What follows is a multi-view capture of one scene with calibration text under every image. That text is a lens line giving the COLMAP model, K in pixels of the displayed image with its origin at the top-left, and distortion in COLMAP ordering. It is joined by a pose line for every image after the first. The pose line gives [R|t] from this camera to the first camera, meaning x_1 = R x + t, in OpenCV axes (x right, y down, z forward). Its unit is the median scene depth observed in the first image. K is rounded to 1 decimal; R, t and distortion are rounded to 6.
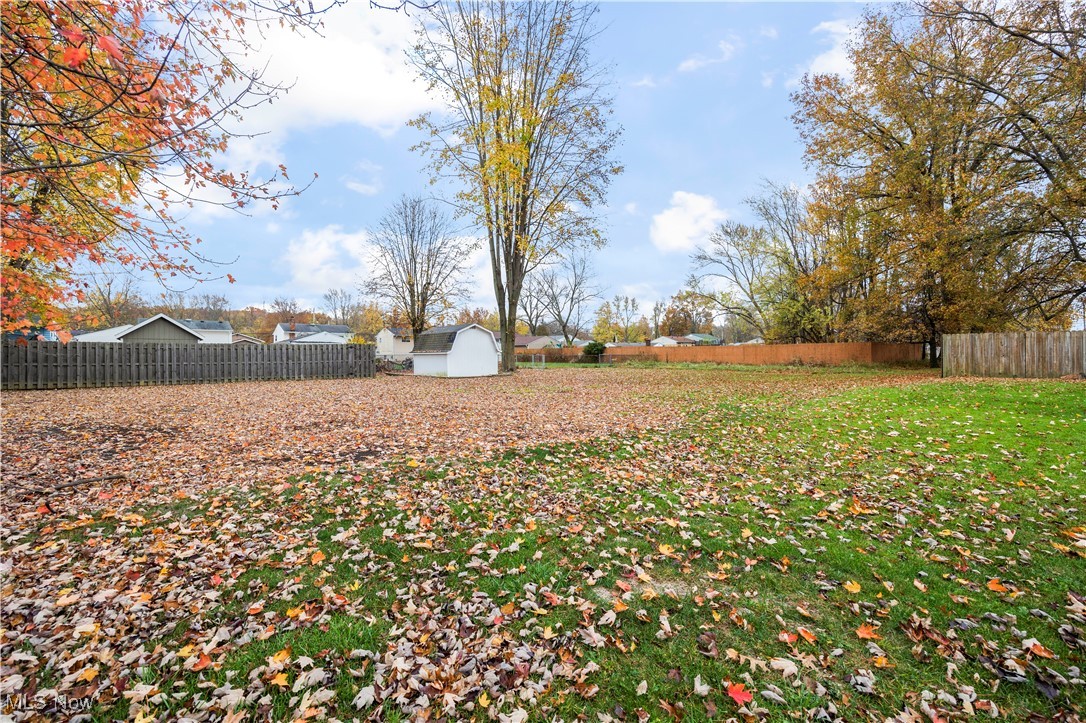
lens RADIAL K [[471.3, 0, 543.0], [0, 471.3, 361.5], [0, 0, 1]] dist [-0.000263, 0.000056]
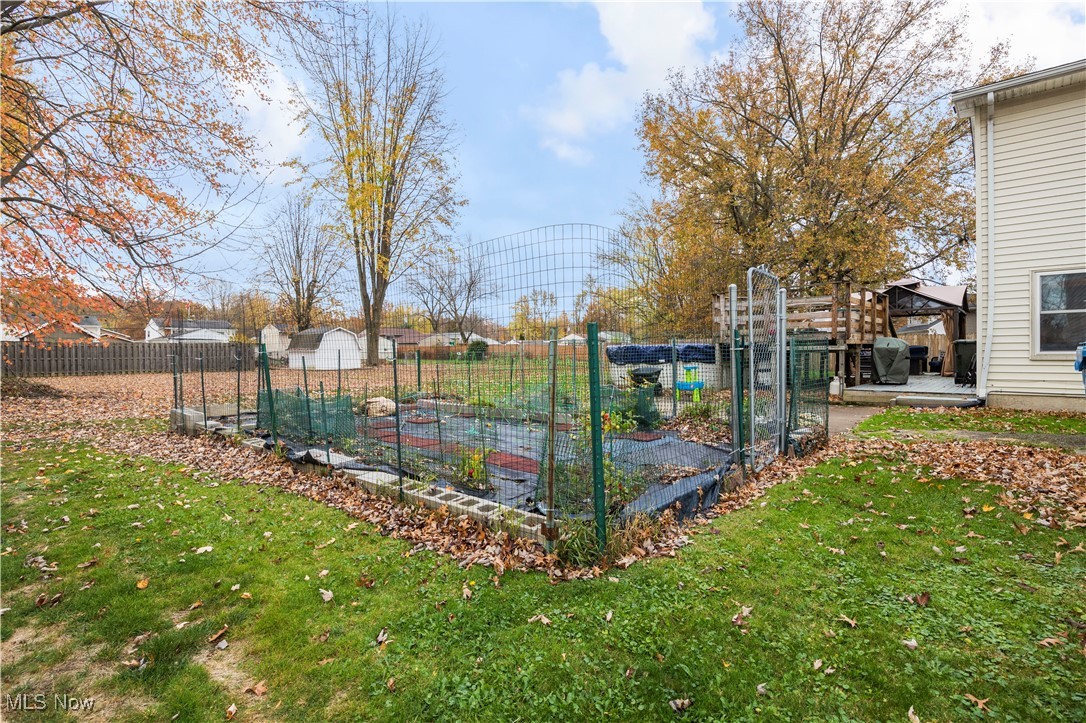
lens RADIAL K [[540.3, 0, 543.0], [0, 540.3, 361.5], [0, 0, 1]] dist [-0.001917, -0.000763]
pose [[0.990822, 0.001441, 0.135168, 0.085415], [-0.001780, 0.999996, 0.002388, 0.002422], [-0.135164, -0.002607, 0.990820, -0.210895]]
